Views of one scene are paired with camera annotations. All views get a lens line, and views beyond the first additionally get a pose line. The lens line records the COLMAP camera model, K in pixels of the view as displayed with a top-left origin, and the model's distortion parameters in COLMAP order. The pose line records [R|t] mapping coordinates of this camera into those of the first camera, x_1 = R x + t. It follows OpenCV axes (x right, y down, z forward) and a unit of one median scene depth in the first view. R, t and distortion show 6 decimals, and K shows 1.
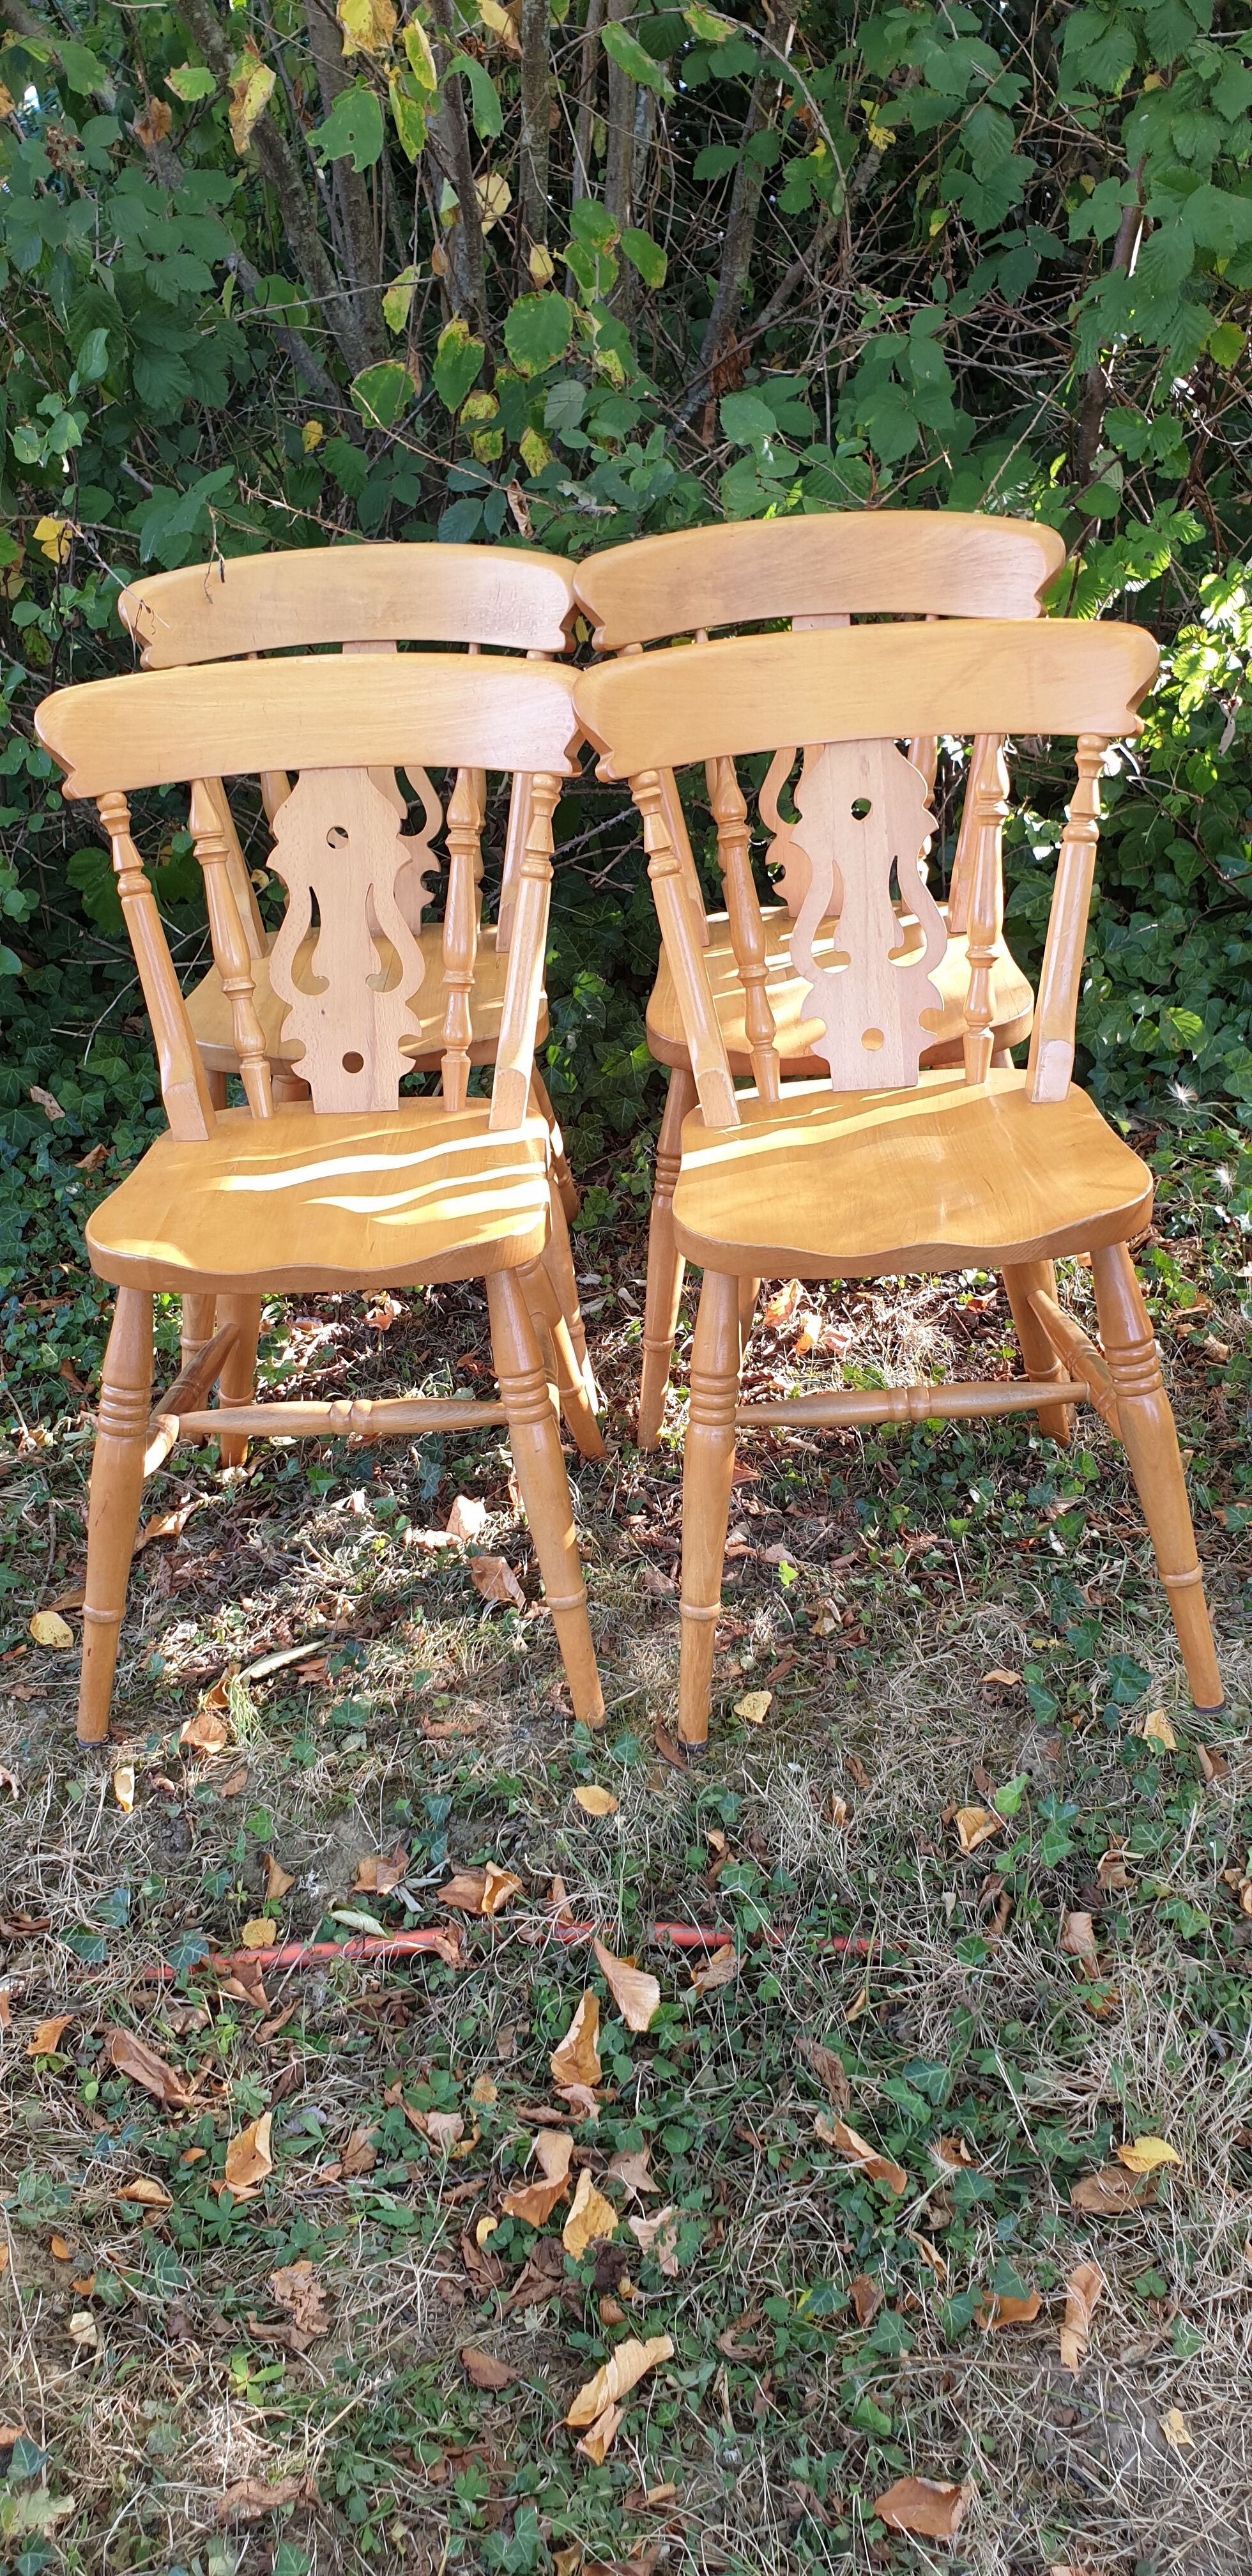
lens RADIAL K [[1931.0, 0, 641.0], [0, 1931.0, 1291.4], [0, 0, 1]] dist [0.034510, -0.035727]
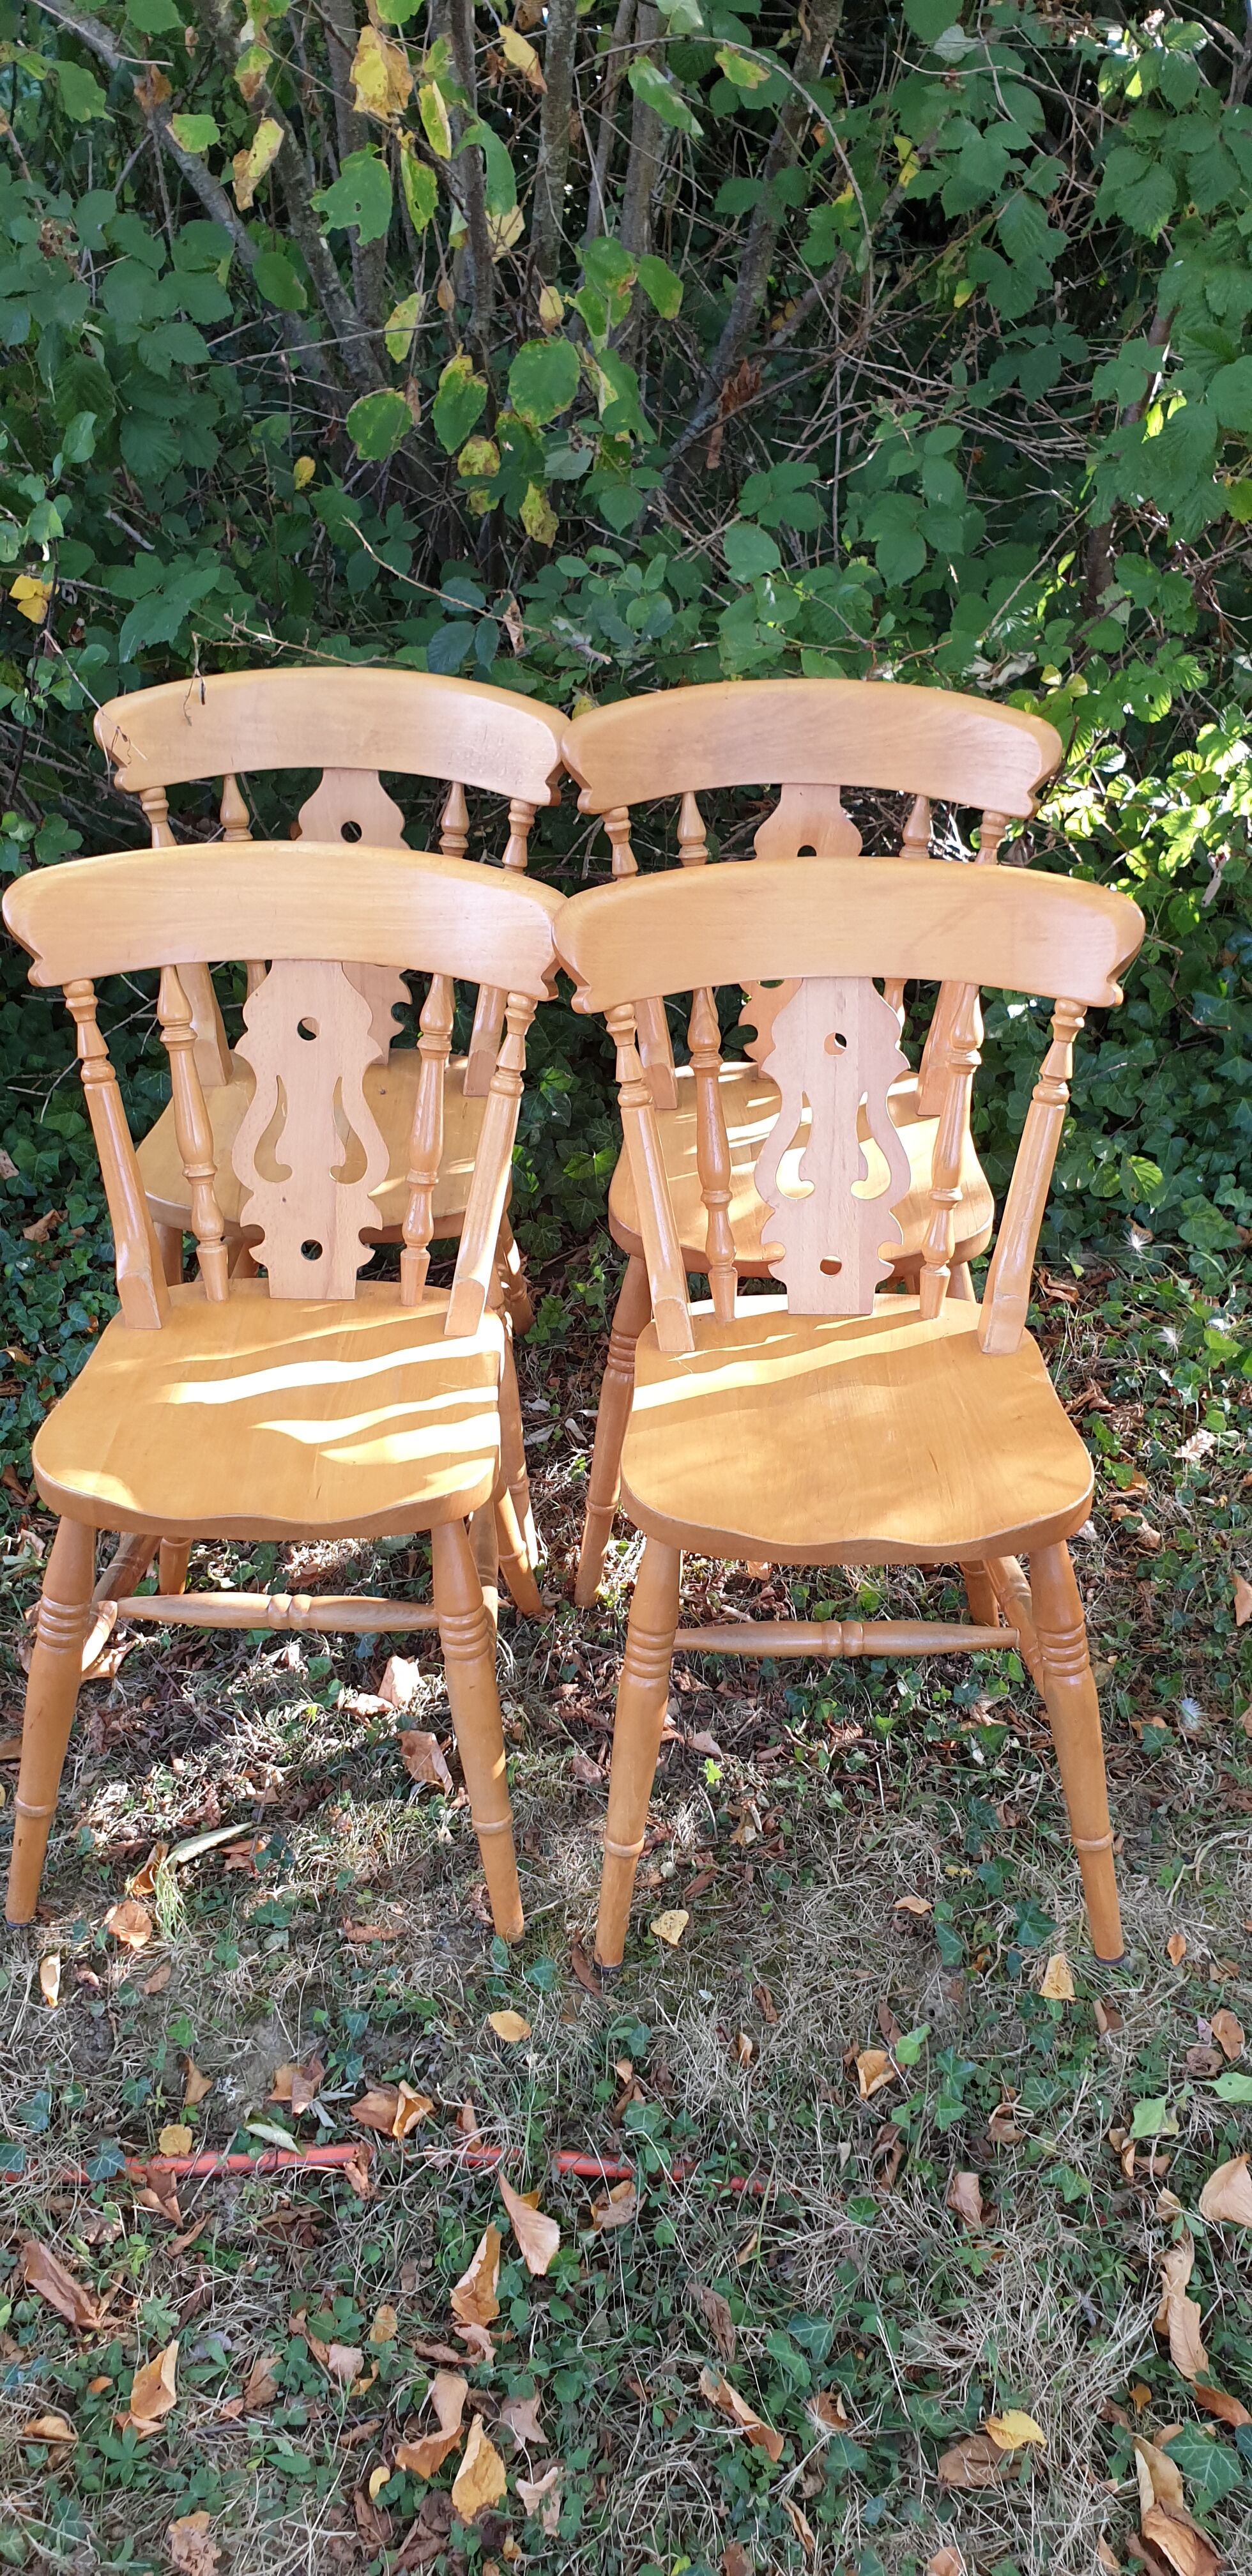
lens RADIAL K [[1931.0, 0, 639.0], [0, 1931.0, 1299.3], [0, 0, 1]] dist [0.034510, -0.035727]
pose [[0.997757, 0.061328, 0.026835, -0.005745], [-0.063159, 0.995274, 0.073754, -0.184046], [-0.022185, -0.075283, 0.996915, 0.001537]]
